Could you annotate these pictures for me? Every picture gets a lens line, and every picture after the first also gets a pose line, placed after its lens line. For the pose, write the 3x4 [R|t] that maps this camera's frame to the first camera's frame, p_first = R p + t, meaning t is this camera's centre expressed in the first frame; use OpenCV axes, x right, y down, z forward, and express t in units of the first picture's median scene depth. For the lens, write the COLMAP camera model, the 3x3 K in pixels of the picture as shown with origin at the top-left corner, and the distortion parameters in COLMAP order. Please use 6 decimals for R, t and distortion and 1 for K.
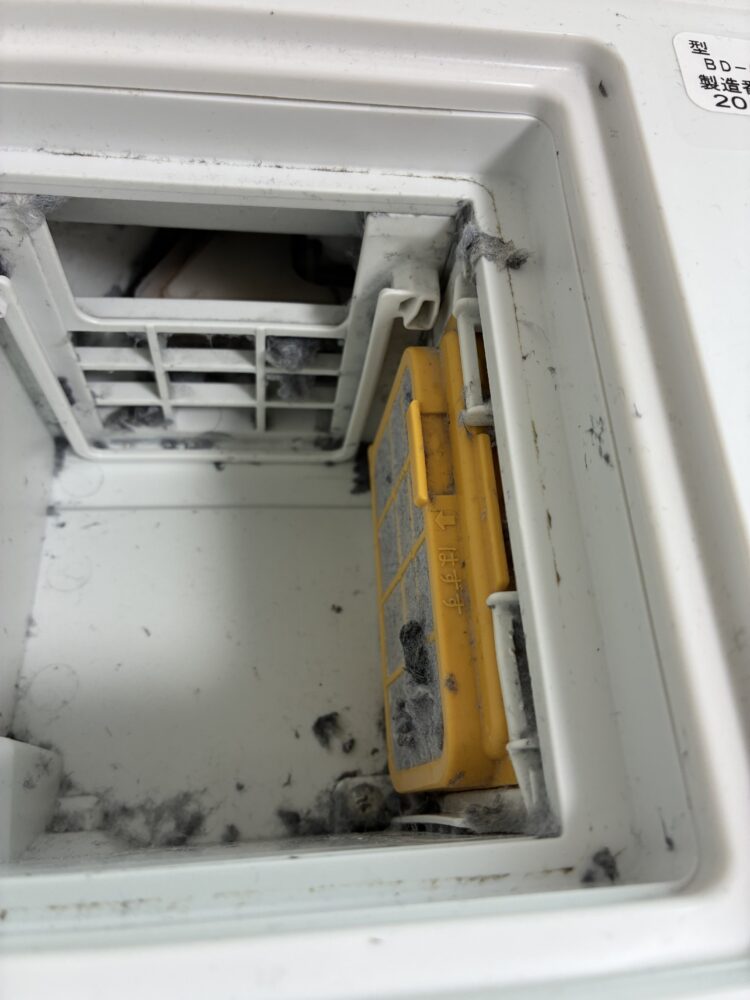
lens RADIAL K [[761.5, 0, 375.0], [0, 761.5, 500.0], [0, 0, 1]] dist [-0.003972, -0.002125]
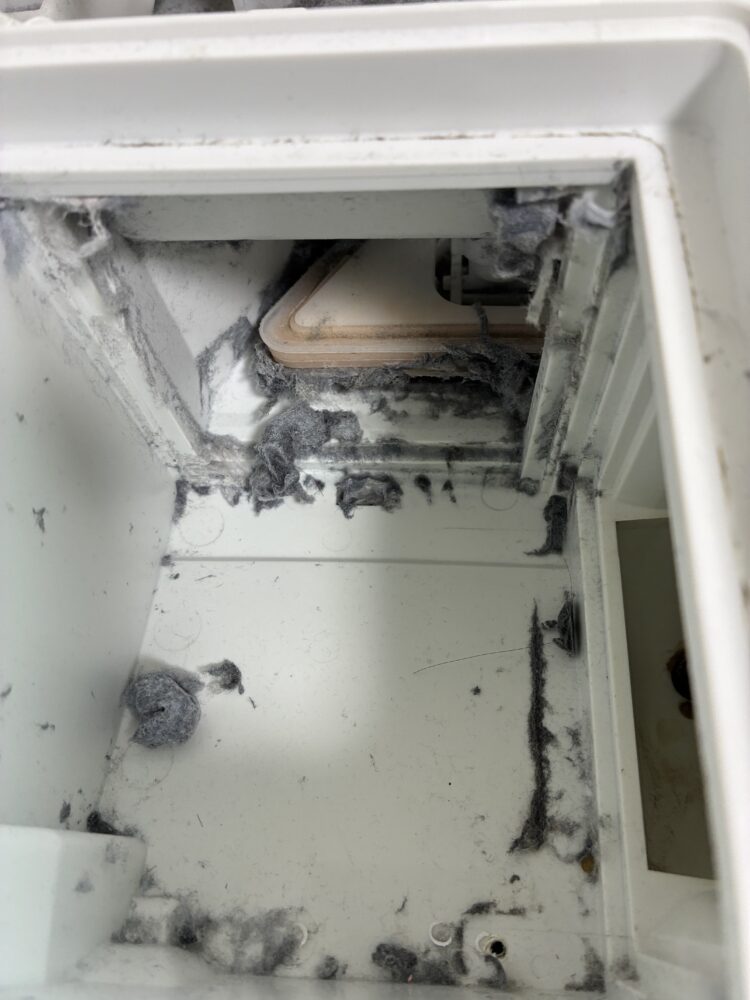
lens RADIAL K [[753.9, 0, 396.0], [0, 753.9, 502.1], [0, 0, 1]] dist [0.007724, -0.001114]
pose [[0.973572, 0.007651, -0.228250, 0.059467], [-0.022898, 0.997673, -0.064228, -0.004541], [0.227227, 0.067757, 0.971482, 0.206174]]
